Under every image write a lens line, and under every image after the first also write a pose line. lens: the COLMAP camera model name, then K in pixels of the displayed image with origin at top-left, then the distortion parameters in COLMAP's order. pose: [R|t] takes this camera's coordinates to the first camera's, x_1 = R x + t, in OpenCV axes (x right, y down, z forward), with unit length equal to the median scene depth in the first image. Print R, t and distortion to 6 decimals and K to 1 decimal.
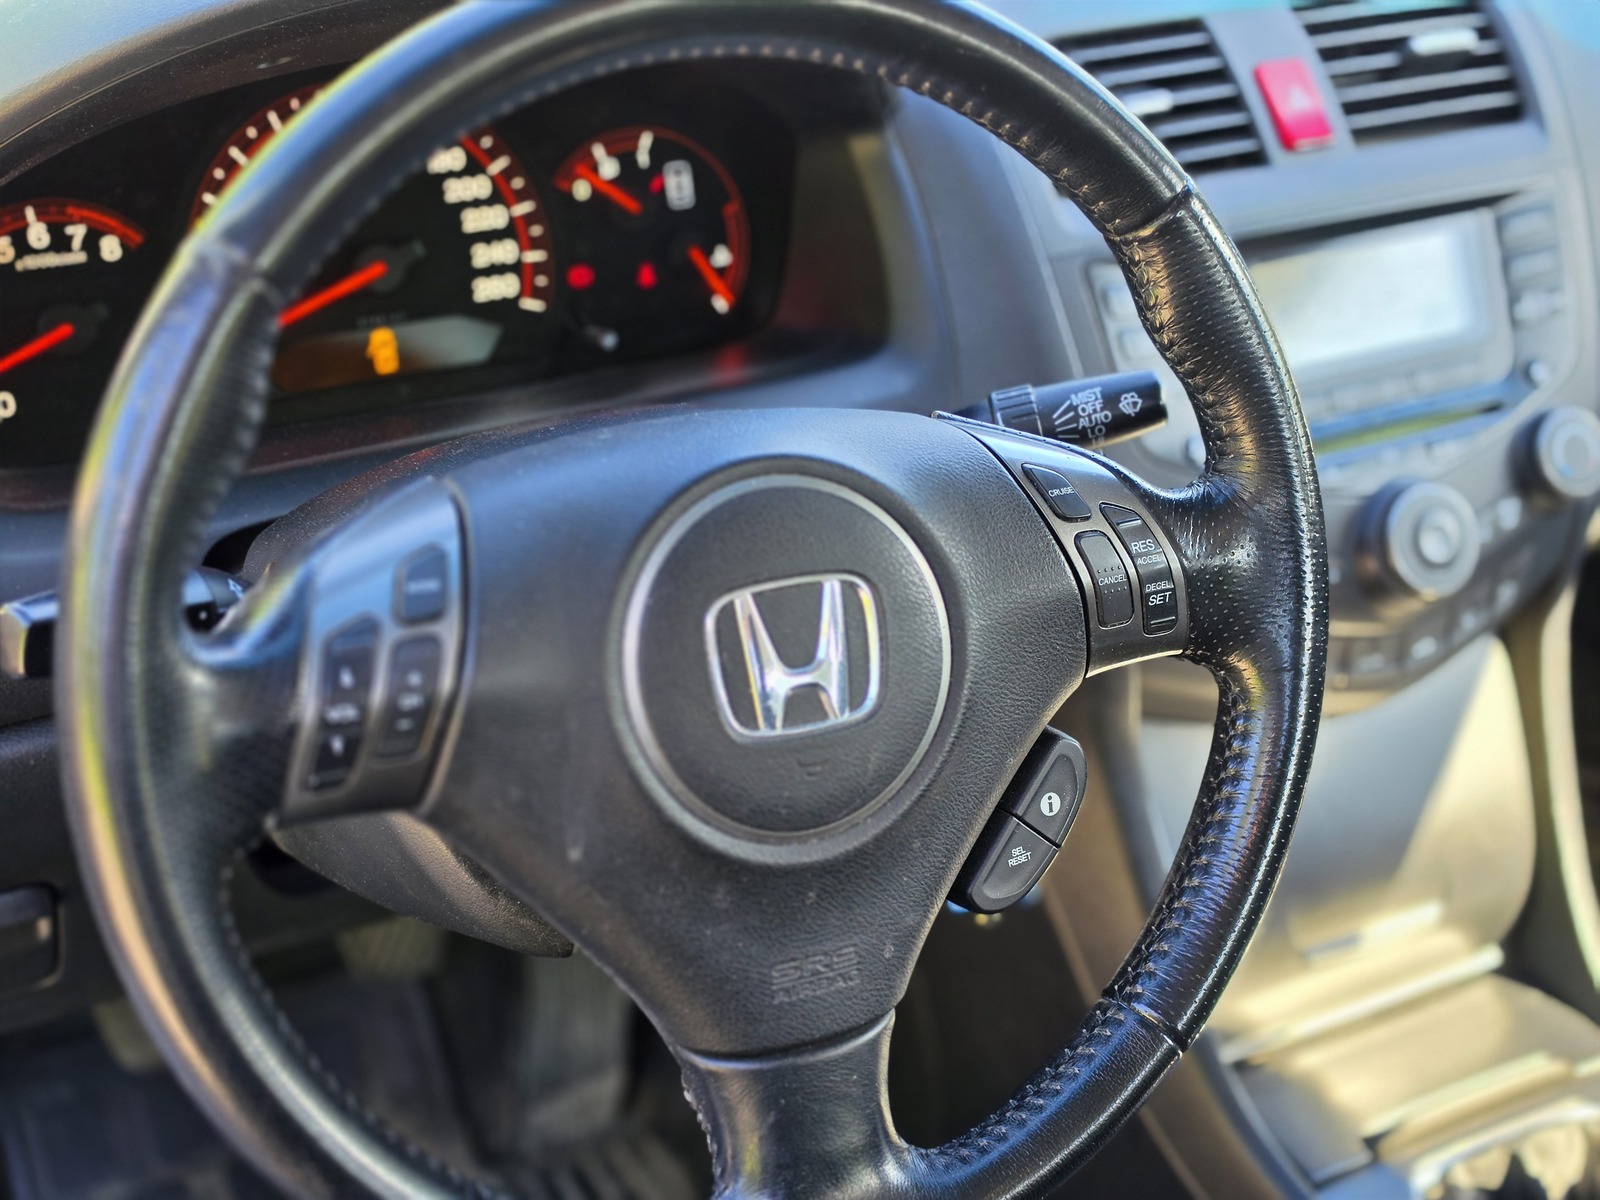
lens RADIAL K [[2254.0, 0, 800.0], [0, 2254.0, 600.0], [0, 0, 1]] dist [0.022198, 0.017710]
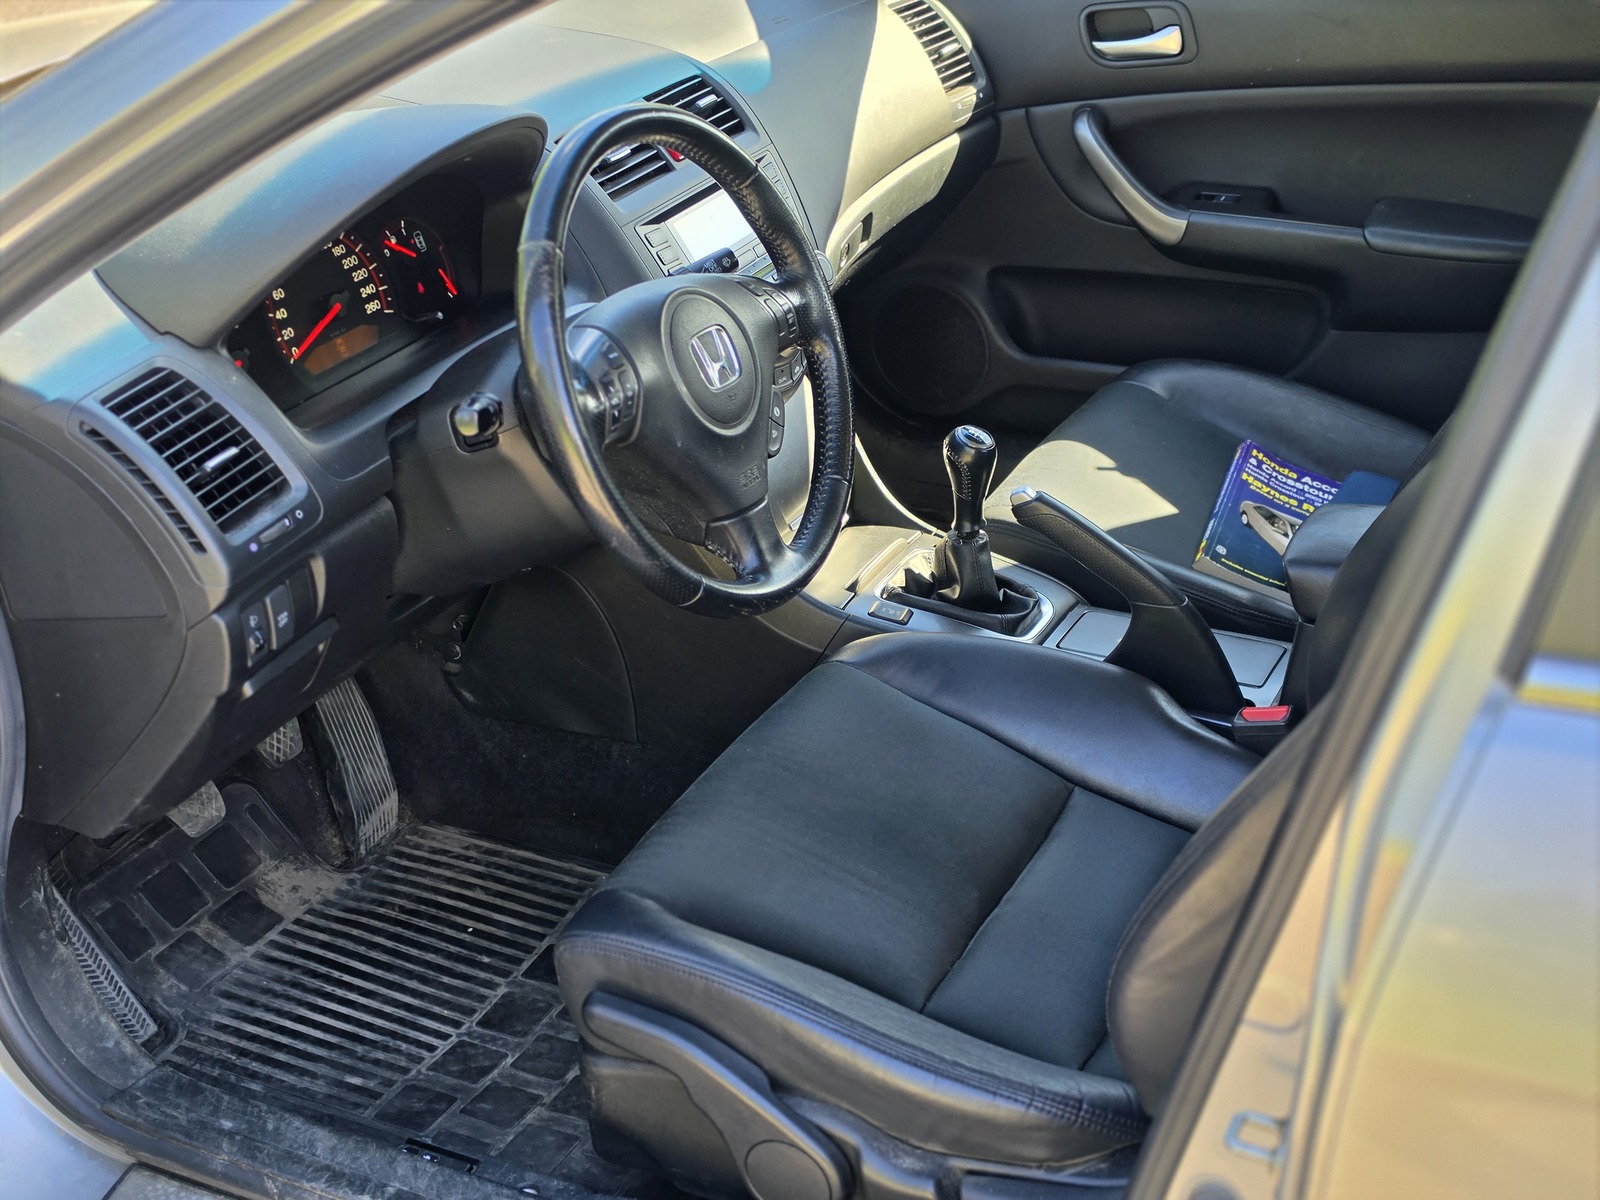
lens RADIAL K [[2418.3, 0, 800.0], [0, 2418.3, 600.0], [0, 0, 1]] dist [0.007729, 0.004990]
pose [[0.811907, -0.296853, 0.502677, -0.994184], [0.325720, 0.944927, 0.031930, 0.163688], [-0.484472, 0.137808, 0.863884, -1.012870]]
